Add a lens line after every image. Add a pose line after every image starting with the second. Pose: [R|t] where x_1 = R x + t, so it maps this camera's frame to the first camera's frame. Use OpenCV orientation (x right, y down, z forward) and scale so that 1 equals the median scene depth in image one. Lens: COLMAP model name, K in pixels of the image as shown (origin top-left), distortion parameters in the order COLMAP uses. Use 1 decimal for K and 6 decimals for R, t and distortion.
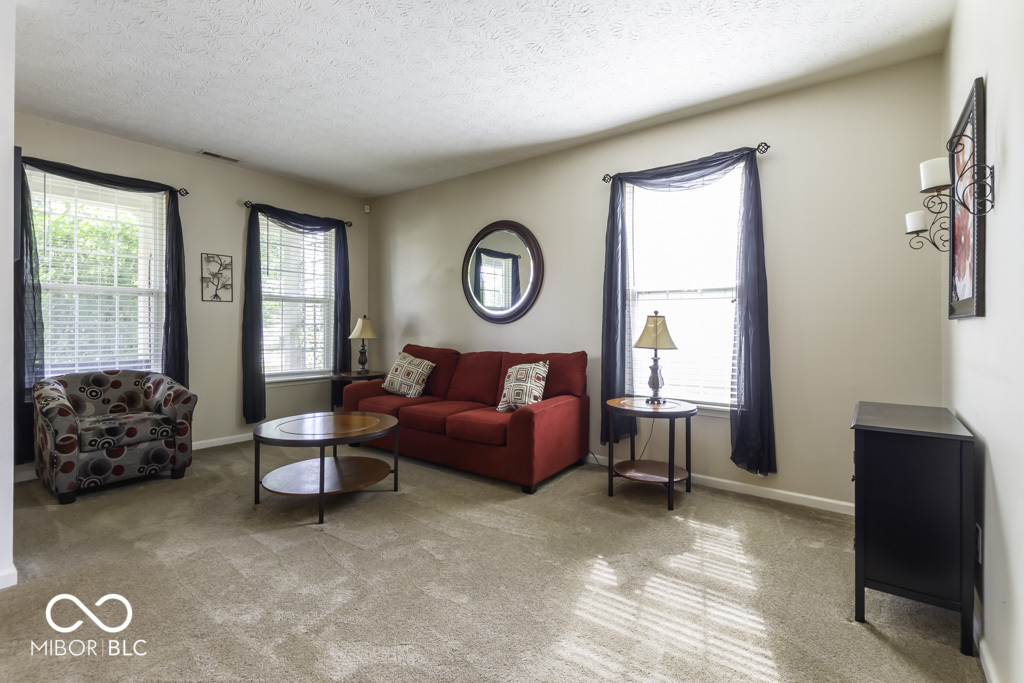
lens RADIAL K [[475.9, 0, 513.1], [0, 475.9, 313.7], [0, 0, 1]] dist [0.003996, -0.000754]
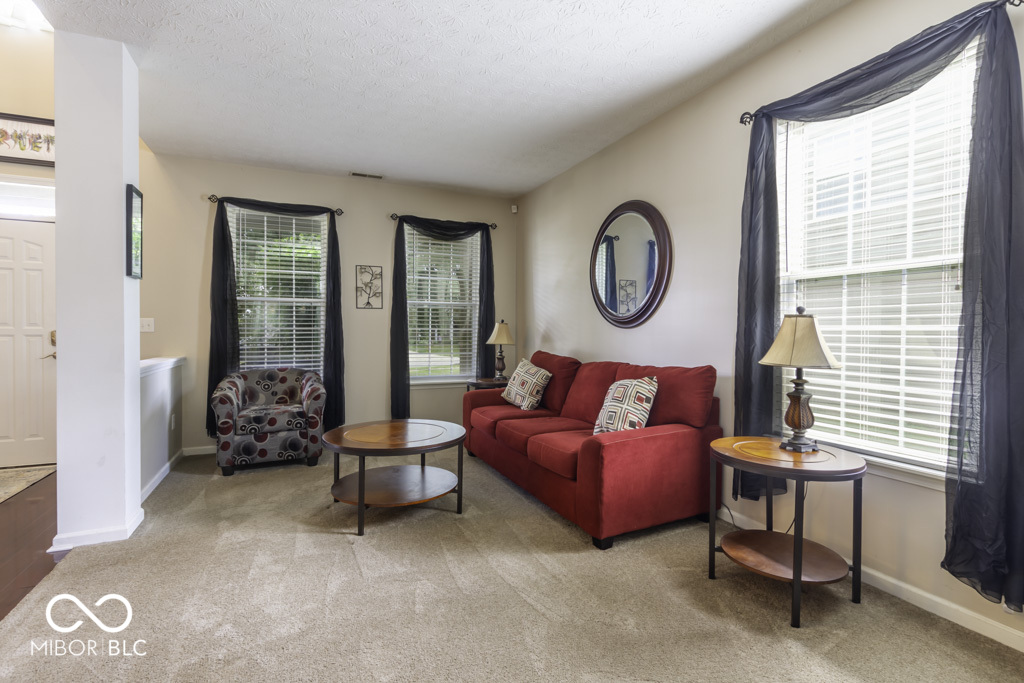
lens RADIAL K [[484.2, 0, 511.7], [0, 484.2, 328.6], [0, 0, 1]] dist [0.002940, 0.000170]
pose [[0.876453, -0.002110, -0.481482, 0.256206], [0.011633, 0.999791, 0.016795, 0.007055], [0.481346, -0.020321, 0.876295, 0.225142]]
